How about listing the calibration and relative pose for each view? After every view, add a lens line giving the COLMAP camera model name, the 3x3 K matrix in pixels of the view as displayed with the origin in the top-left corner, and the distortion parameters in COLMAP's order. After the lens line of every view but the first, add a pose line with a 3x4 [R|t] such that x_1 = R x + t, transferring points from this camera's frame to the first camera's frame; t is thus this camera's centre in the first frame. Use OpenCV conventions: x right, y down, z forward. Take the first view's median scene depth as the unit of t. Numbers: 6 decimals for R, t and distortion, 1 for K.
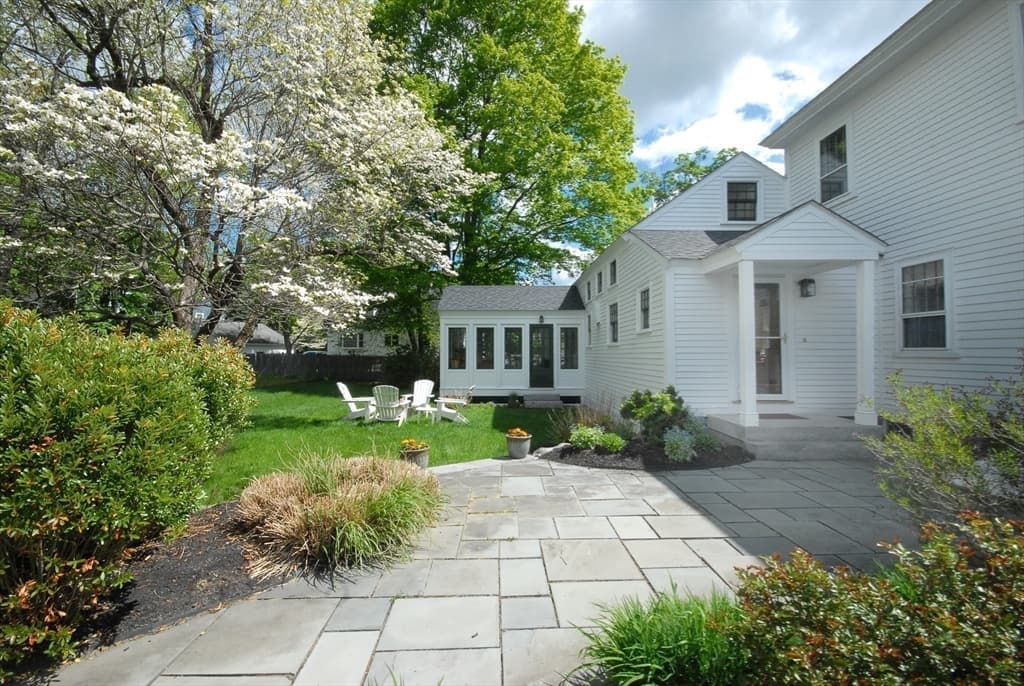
lens RADIAL K [[463.1, 0, 512.0], [0, 463.1, 343.0], [0, 0, 1]] dist [-0.000209, -0.000035]
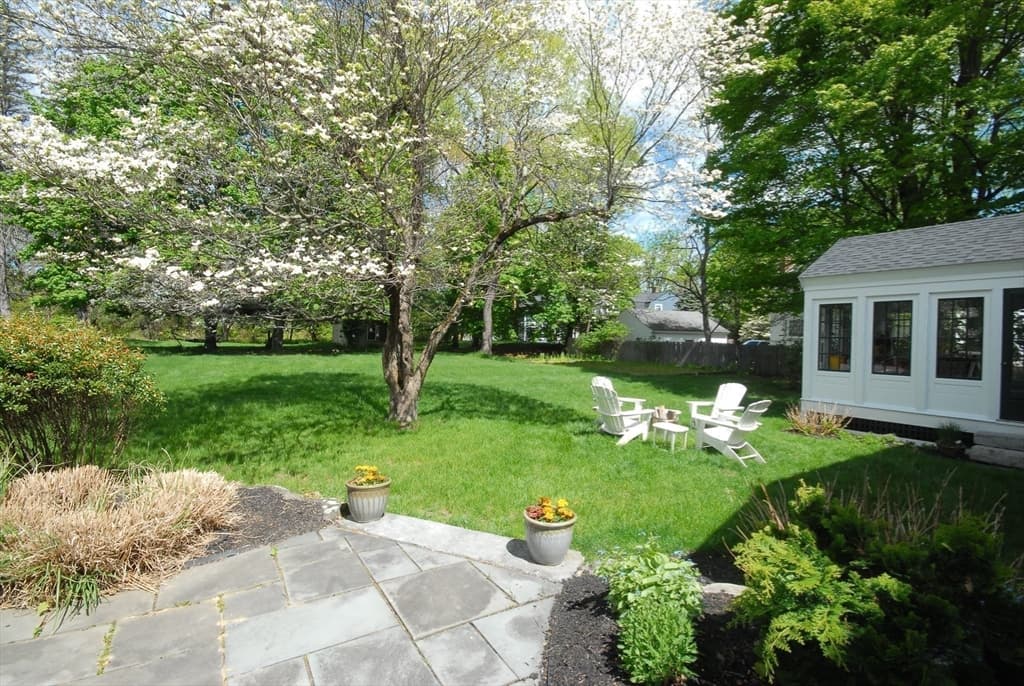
lens RADIAL K [[463.1, 0, 512.0], [0, 463.1, 343.0], [0, 0, 1]] dist [-0.000209, -0.000035]
pose [[0.535640, 0.018331, -0.844248, 0.172748], [0.002458, 0.999726, 0.023266, 0.003827], [0.844443, -0.014538, 0.535448, 0.306652]]
